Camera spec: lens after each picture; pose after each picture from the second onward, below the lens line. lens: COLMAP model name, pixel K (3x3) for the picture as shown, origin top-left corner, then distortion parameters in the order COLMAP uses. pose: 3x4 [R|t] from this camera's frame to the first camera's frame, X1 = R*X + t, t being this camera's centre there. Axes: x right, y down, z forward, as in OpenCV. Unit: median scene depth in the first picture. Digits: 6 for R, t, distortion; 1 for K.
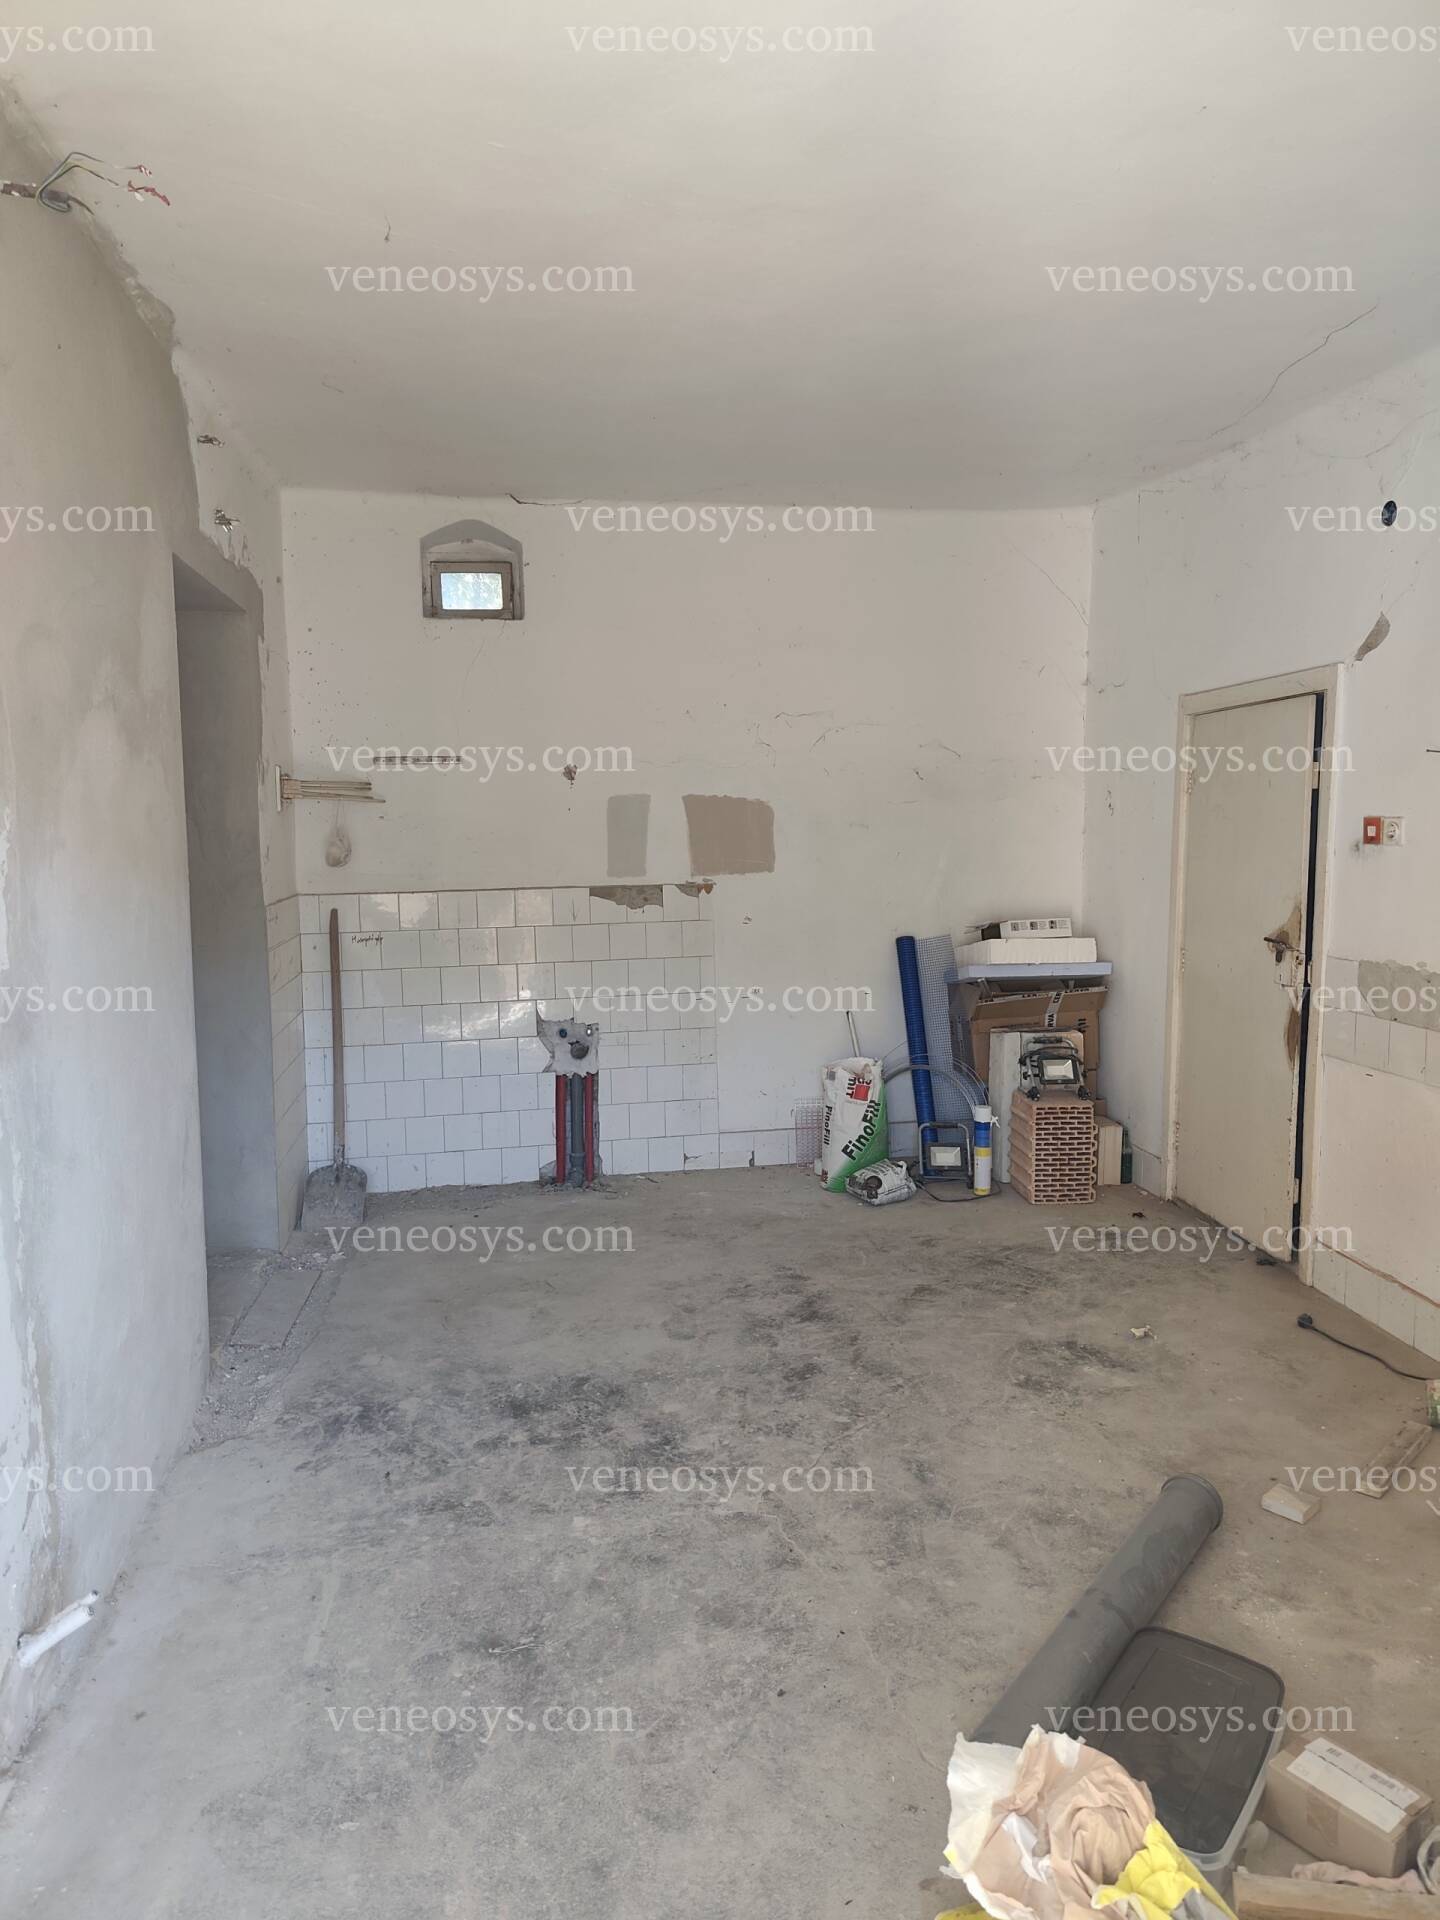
lens RADIAL K [[1267.9, 0, 720.0], [0, 1267.9, 960.0], [0, 0, 1]] dist [-0.000770, 0.000721]
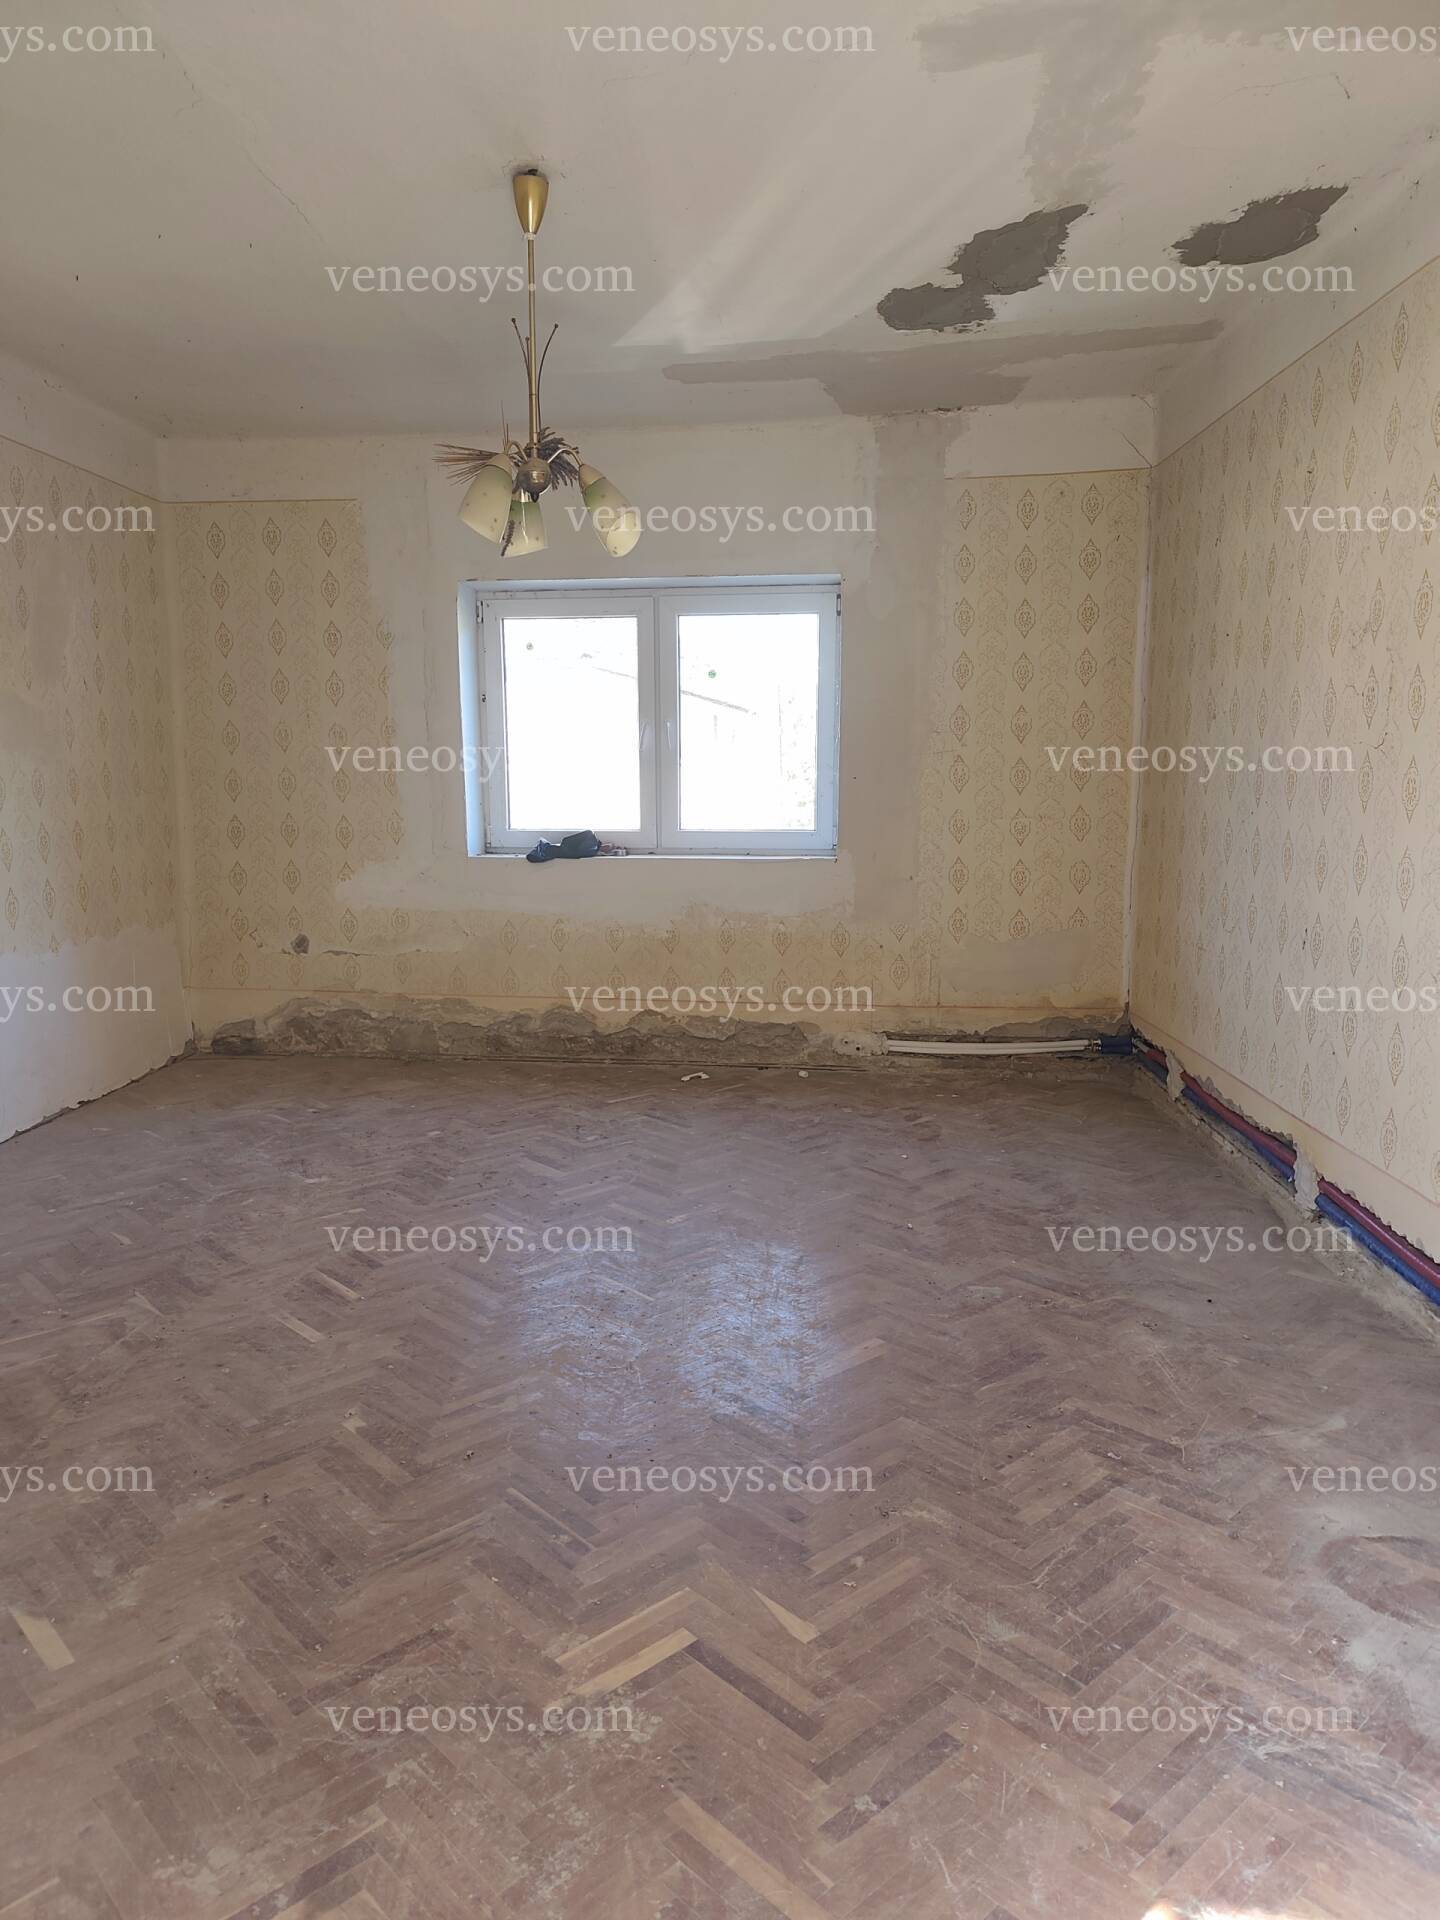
lens RADIAL K [[1267.9, 0, 720.0], [0, 1267.9, 960.0], [0, 0, 1]] dist [-0.000770, 0.000721]
pose [[1.000000, -0.000196, 0.000134, -0.000133], [0.000196, 1.000000, 0.000299, 0.378400], [-0.000134, -0.000299, 1.000000, -0.000026]]
